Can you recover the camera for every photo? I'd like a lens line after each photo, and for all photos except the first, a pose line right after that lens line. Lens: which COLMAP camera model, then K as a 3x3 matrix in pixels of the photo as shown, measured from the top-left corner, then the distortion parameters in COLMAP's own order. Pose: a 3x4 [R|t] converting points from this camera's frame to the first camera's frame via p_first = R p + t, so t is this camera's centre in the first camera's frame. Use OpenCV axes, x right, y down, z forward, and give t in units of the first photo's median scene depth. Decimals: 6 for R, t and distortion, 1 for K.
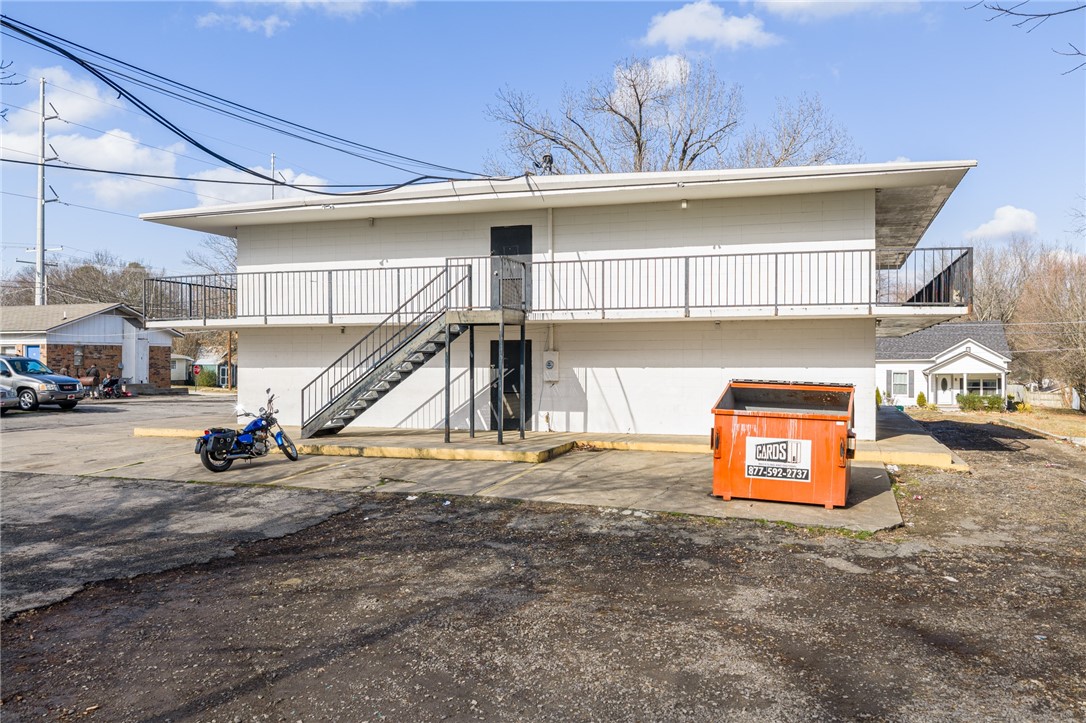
lens RADIAL K [[898.2, 0, 543.0], [0, 898.2, 361.5], [0, 0, 1]] dist [0.011893, -0.001459]
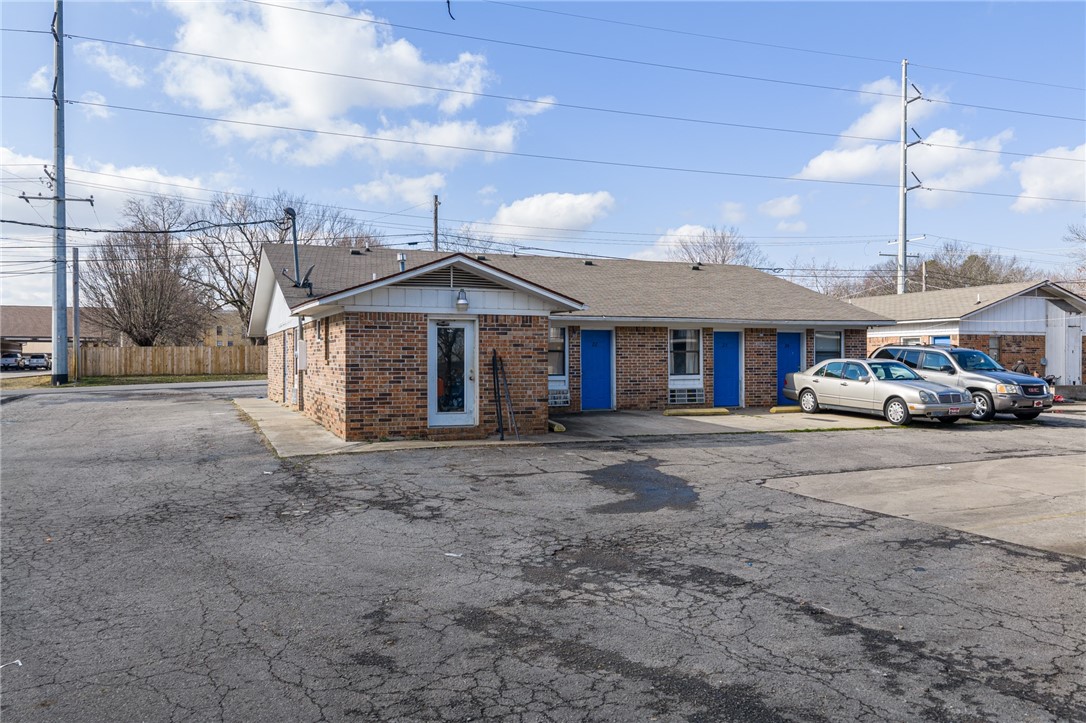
lens RADIAL K [[898.2, 0, 543.0], [0, 898.2, 361.5], [0, 0, 1]] dist [0.011893, -0.001459]
pose [[0.657323, 0.002342, -0.753605, -0.178012], [-0.001520, 0.999997, 0.001782, 0.004065], [0.753607, -0.000026, 0.657325, 0.177214]]
